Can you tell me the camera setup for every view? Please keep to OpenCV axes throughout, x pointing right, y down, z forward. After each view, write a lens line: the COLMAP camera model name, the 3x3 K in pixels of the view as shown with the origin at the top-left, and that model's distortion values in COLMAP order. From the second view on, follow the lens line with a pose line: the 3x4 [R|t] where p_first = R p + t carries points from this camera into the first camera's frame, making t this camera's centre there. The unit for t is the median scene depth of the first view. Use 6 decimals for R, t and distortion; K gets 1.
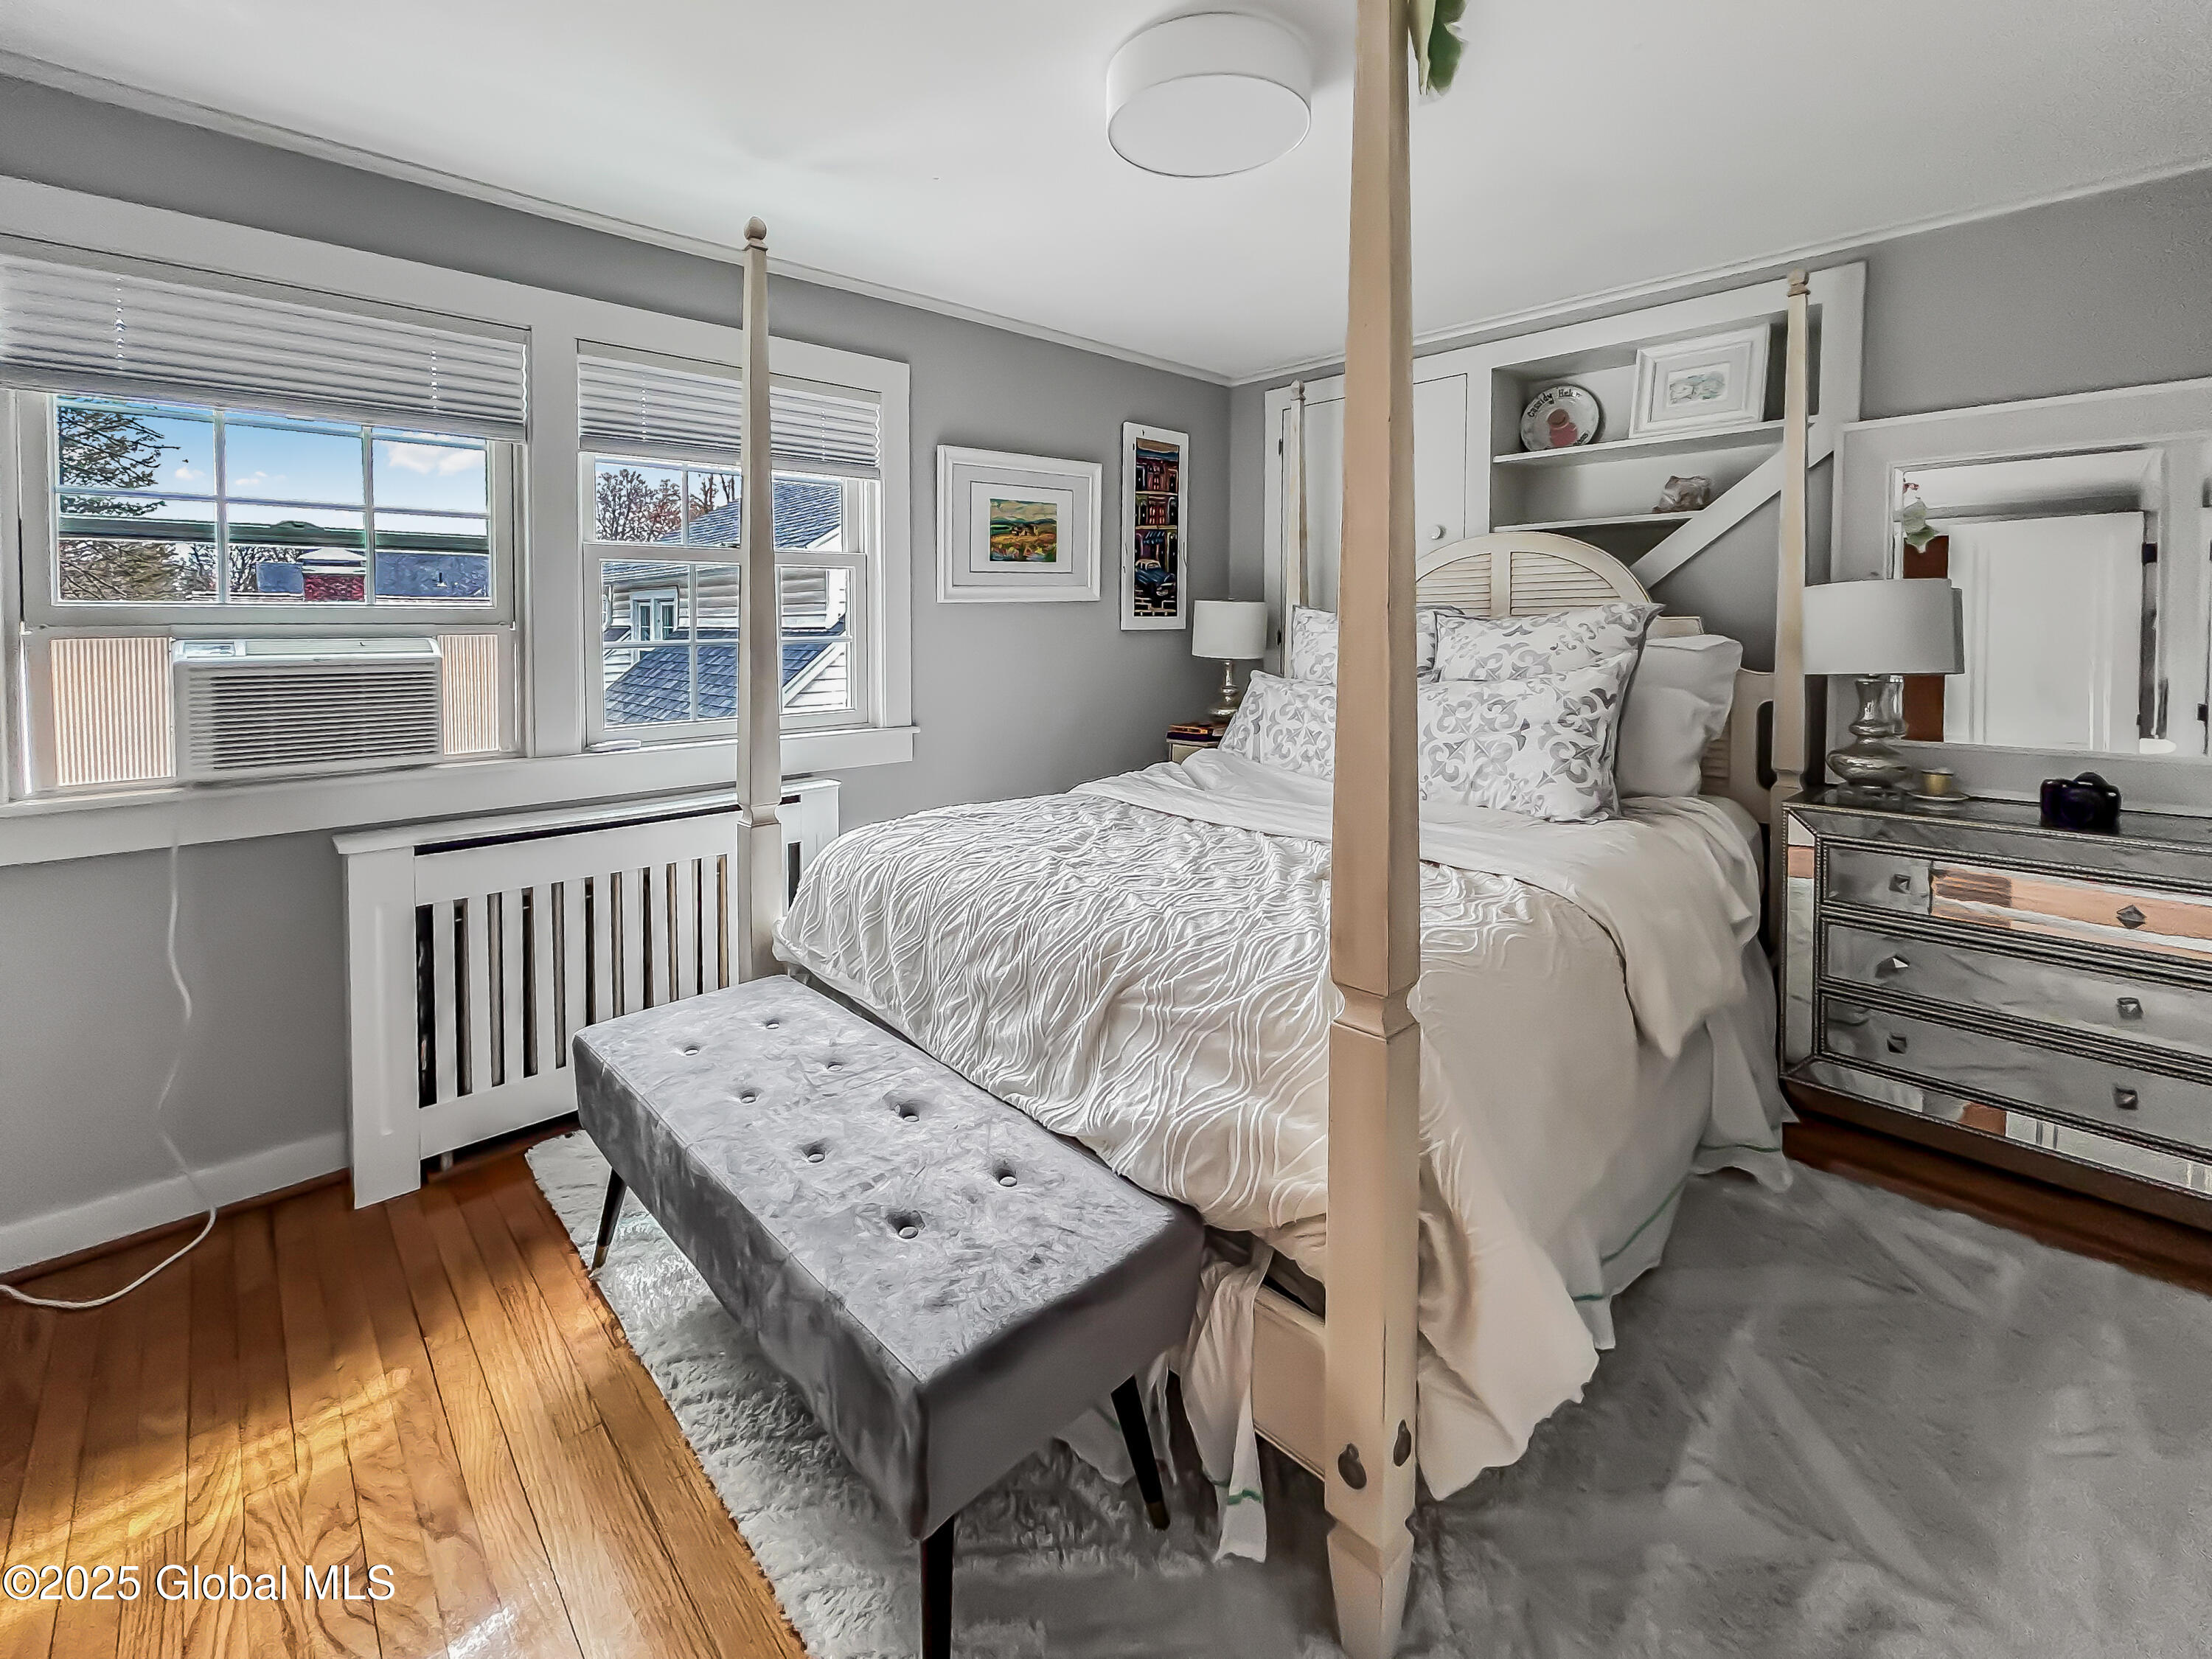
lens RADIAL K [[938.6, 0, 1106.0], [0, 938.6, 829.5], [0, 0, 1]] dist [-0.001061, -0.000262]
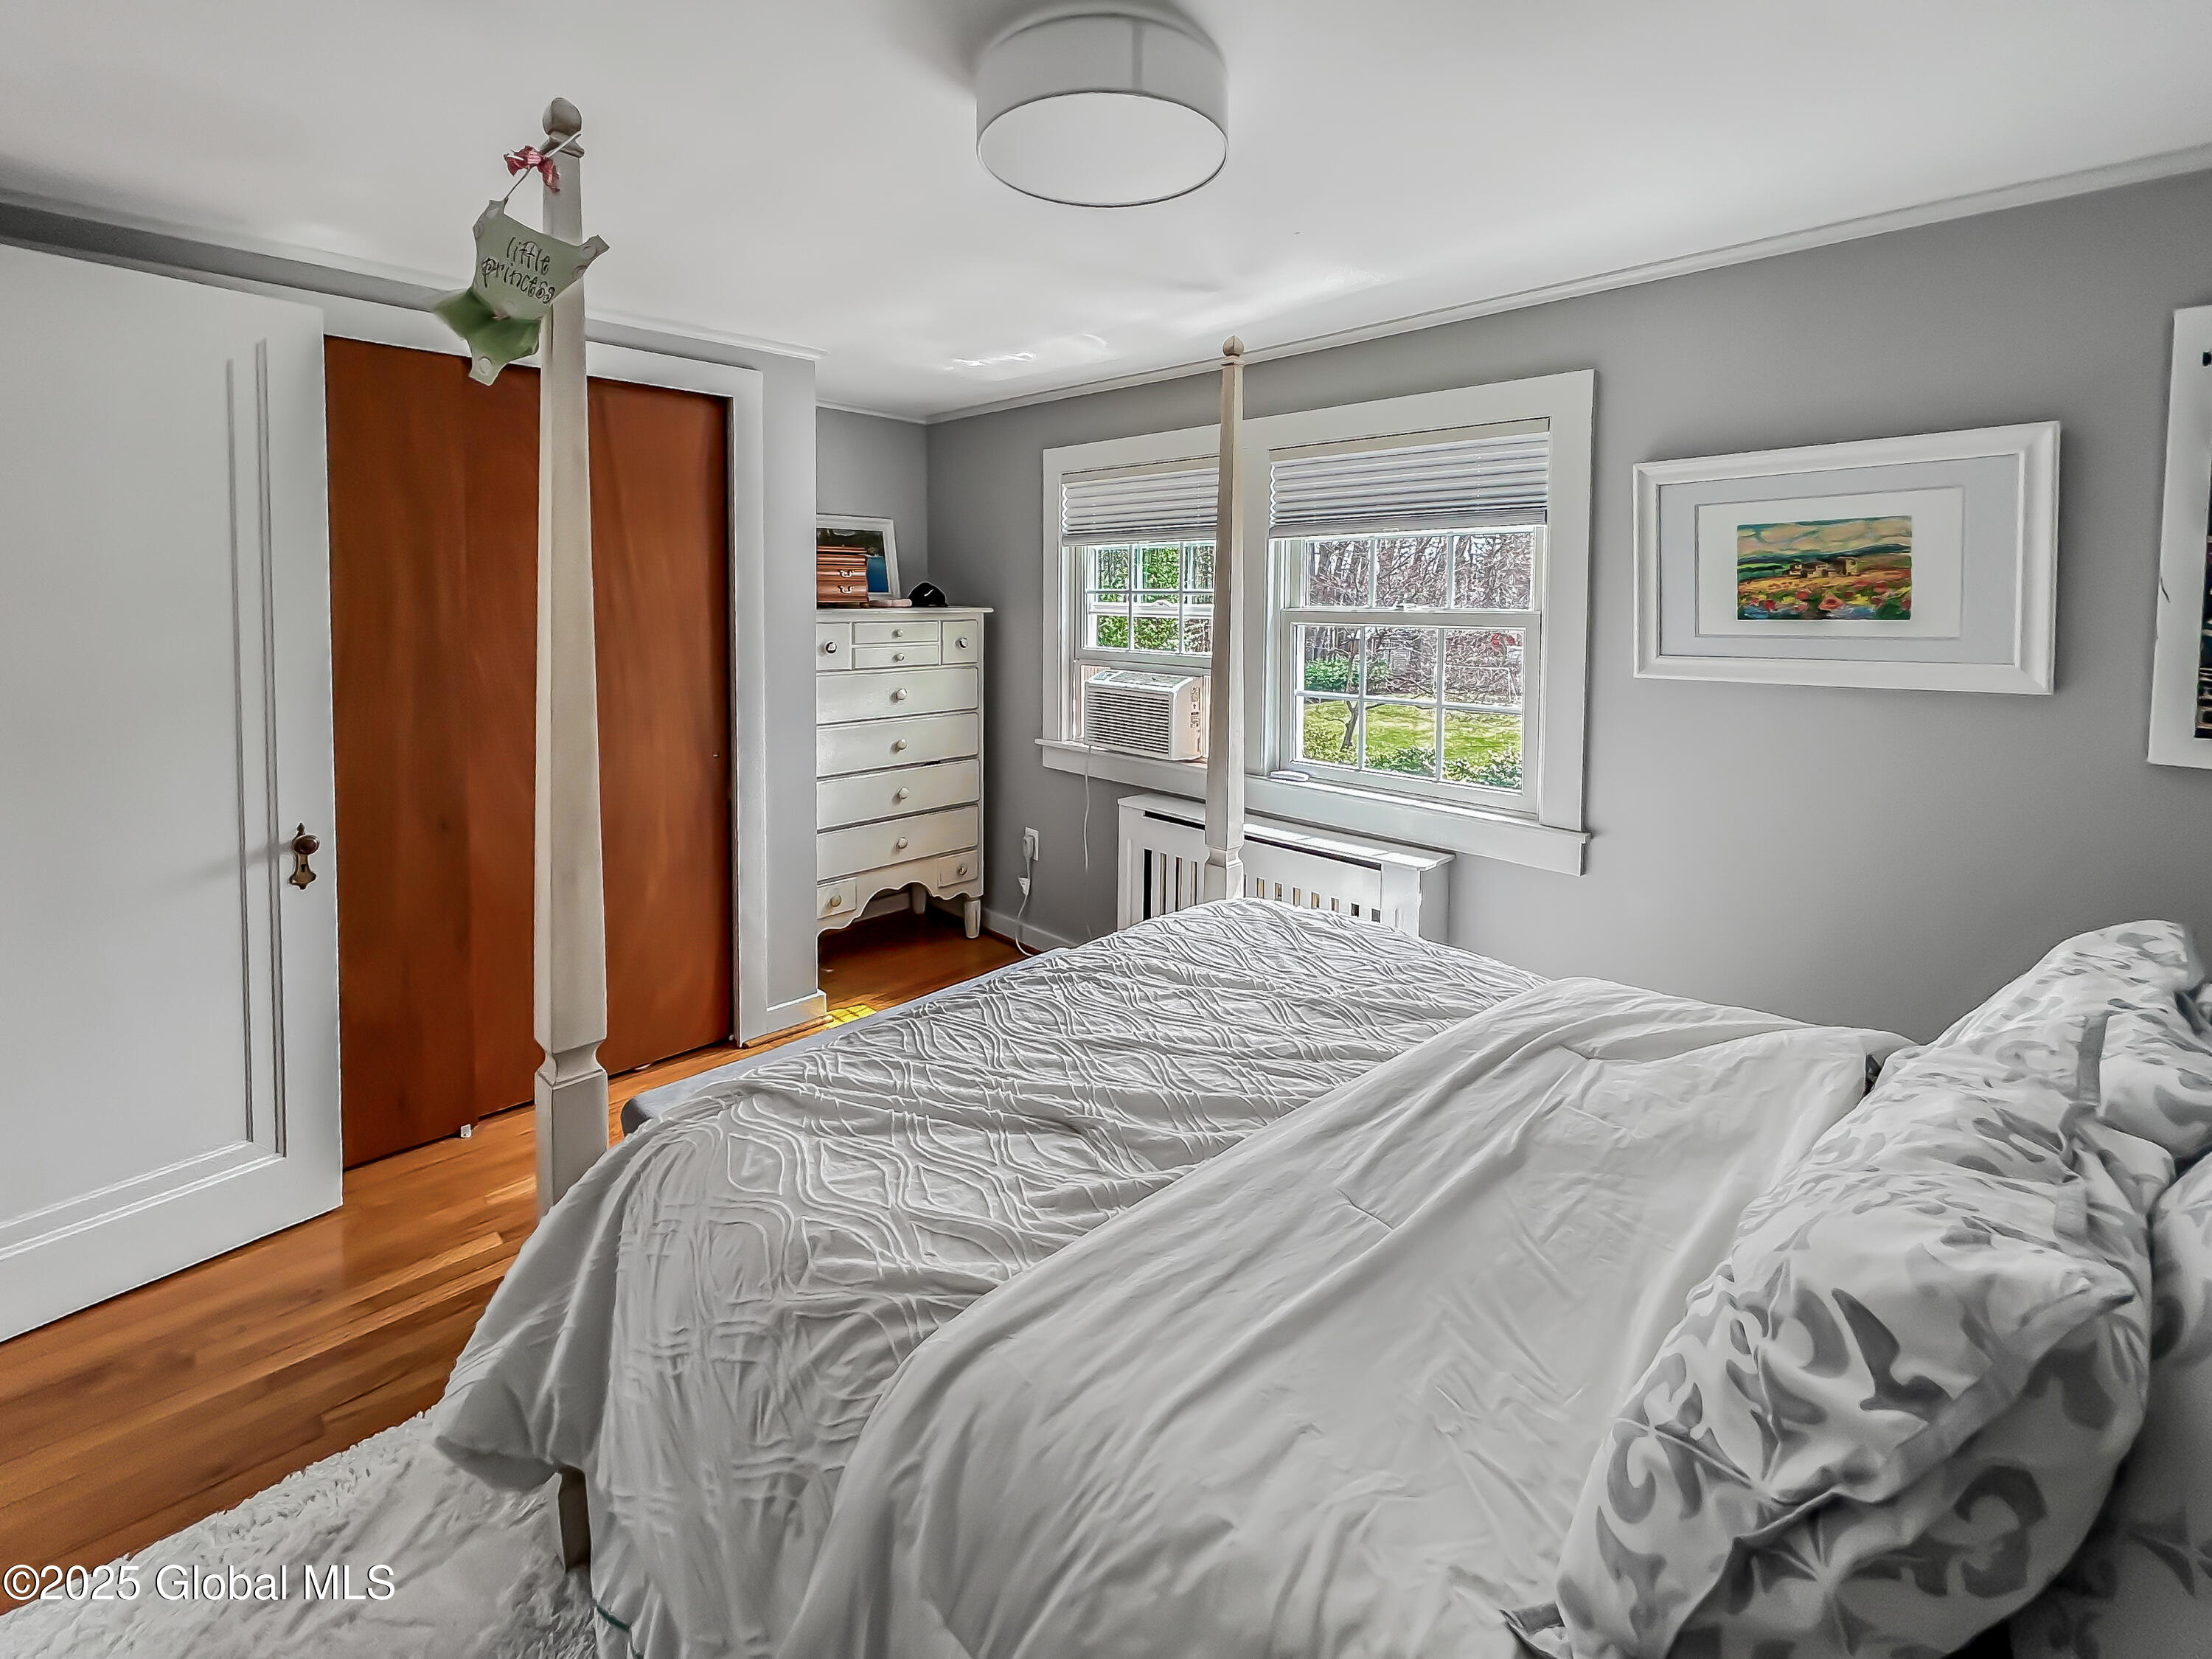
lens RADIAL K [[938.6, 0, 1106.0], [0, 938.6, 829.5], [0, 0, 1]] dist [-0.001061, -0.000262]
pose [[0.034316, 0.244844, -0.968955, 0.524694], [-0.224314, 0.946677, 0.231270, -0.202595], [0.973913, 0.209414, 0.087408, 0.553649]]
